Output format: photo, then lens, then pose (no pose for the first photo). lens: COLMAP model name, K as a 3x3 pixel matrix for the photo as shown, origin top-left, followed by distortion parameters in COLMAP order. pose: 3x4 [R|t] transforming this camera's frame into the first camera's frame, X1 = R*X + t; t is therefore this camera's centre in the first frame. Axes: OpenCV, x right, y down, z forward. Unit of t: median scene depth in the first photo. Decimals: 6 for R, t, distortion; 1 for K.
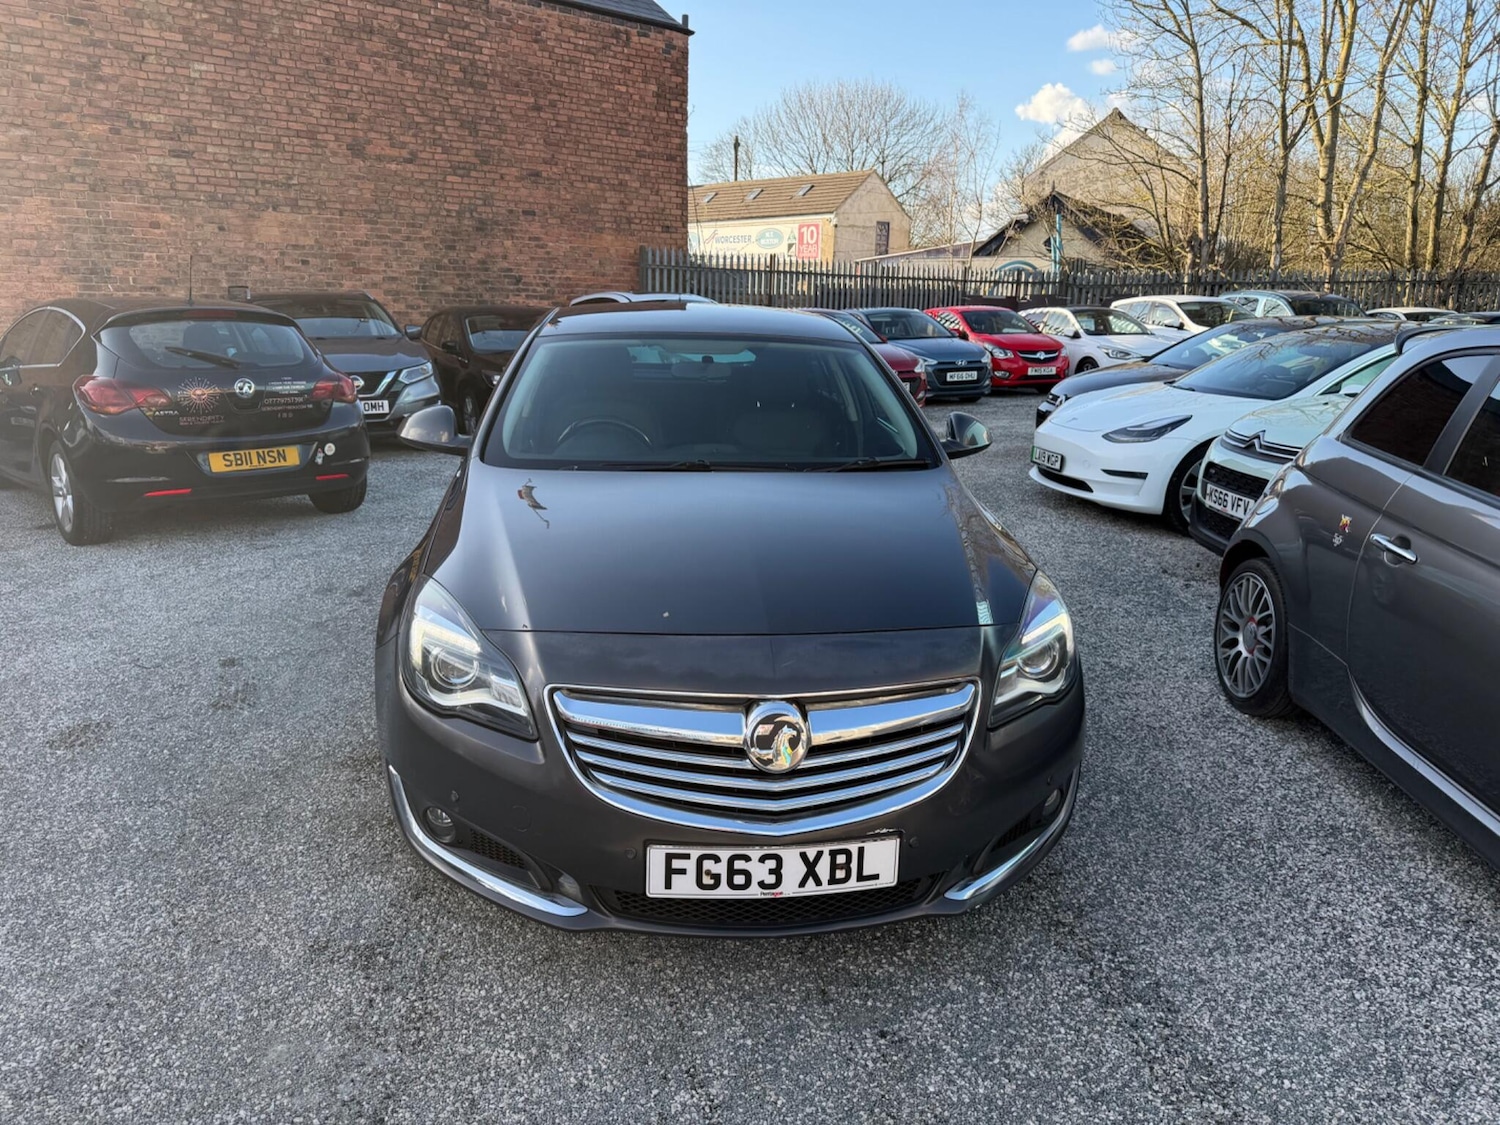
lens RADIAL K [[1042.6, 0, 750.0], [0, 1042.6, 562.5], [0, 0, 1]] dist [-0.006578, -0.007923]
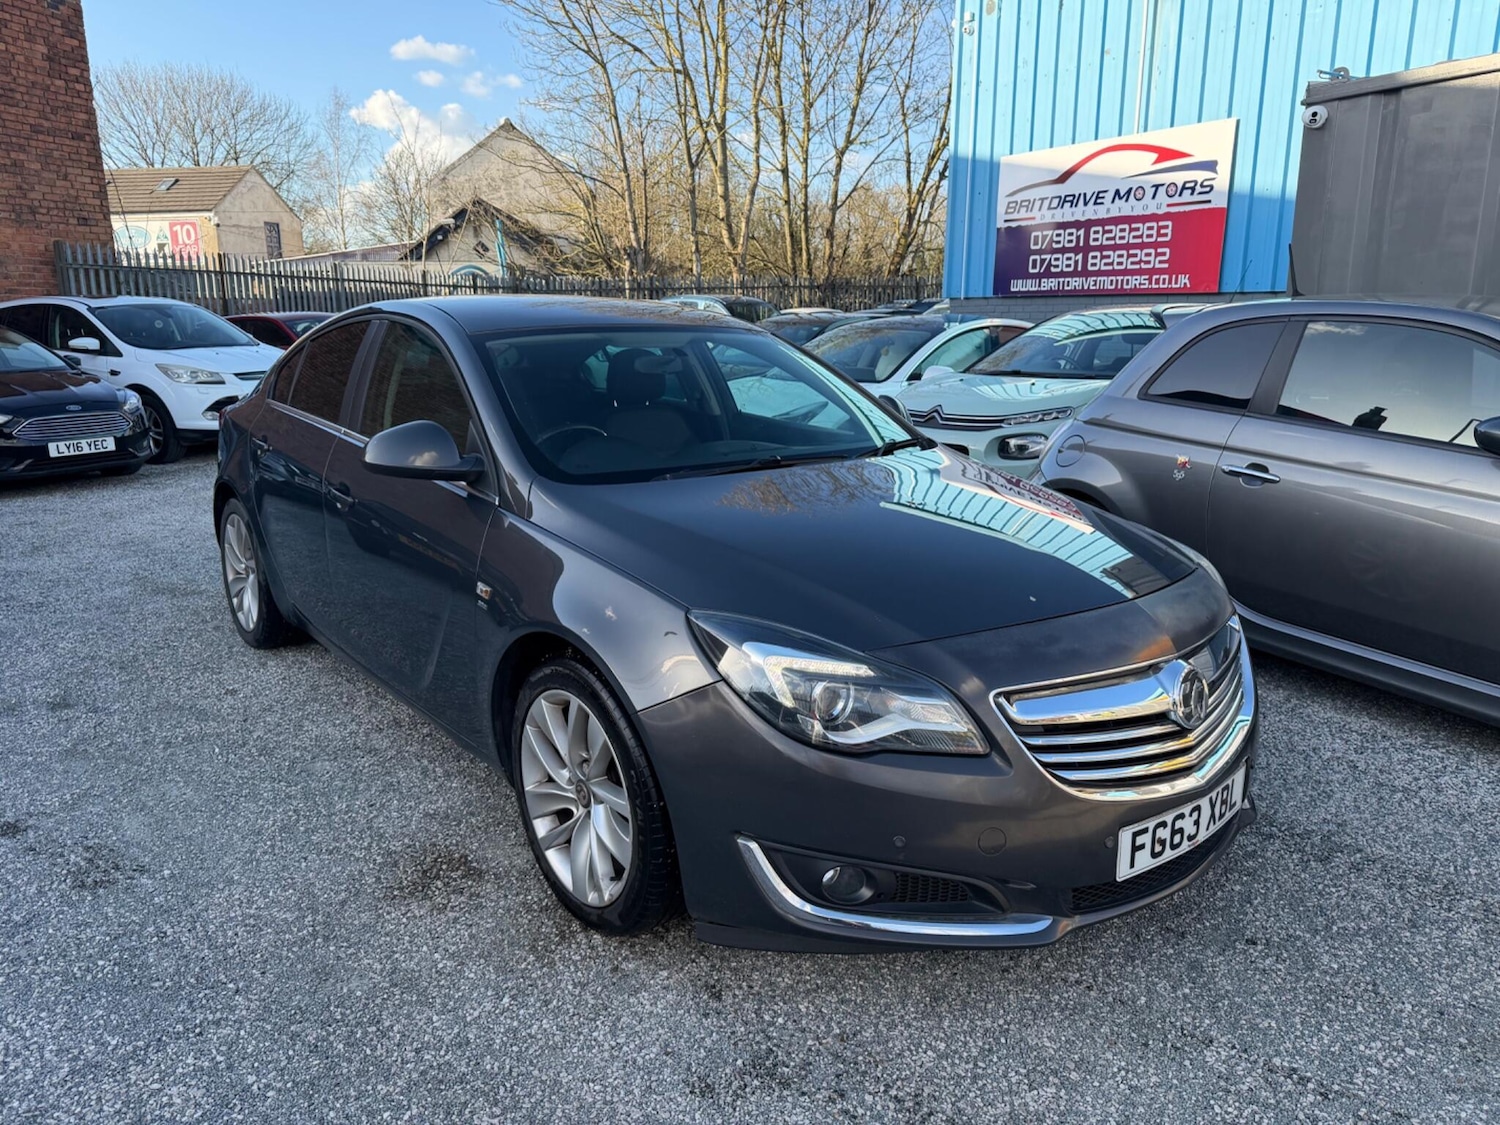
lens RADIAL K [[1020.8, 0, 752.3], [0, 1020.8, 567.5], [0, 0, 1]] dist [0.041150, -0.058716]
pose [[0.844773, -0.142010, 0.515937, -0.079232], [0.140985, 0.989145, 0.041416, -0.005590], [-0.516218, 0.037753, 0.855624, 0.032124]]
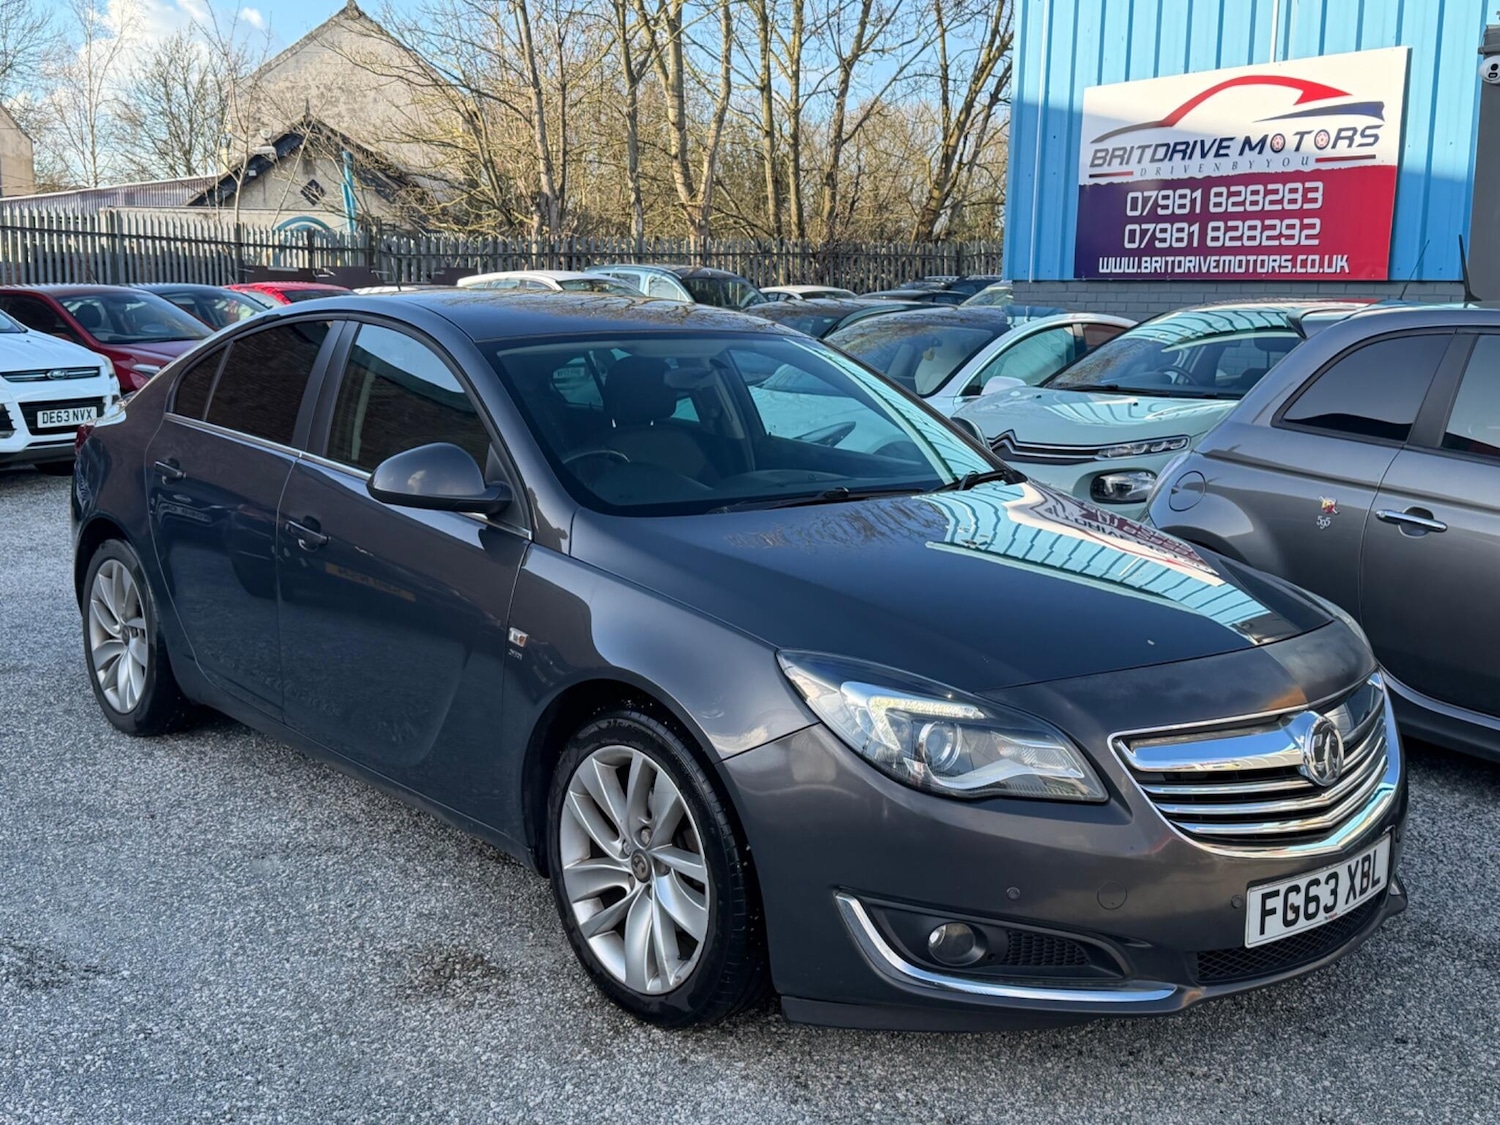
lens RADIAL K [[1551.7, 0, 739.7], [0, 1551.7, 566.4], [0, 0, 1]] dist [0.168534, -0.331738]
pose [[0.832631, -0.097784, 0.545127, -0.110463], [0.131216, 0.991095, -0.022638, -0.003113], [-0.538059, 0.090378, 0.838048, 0.005836]]
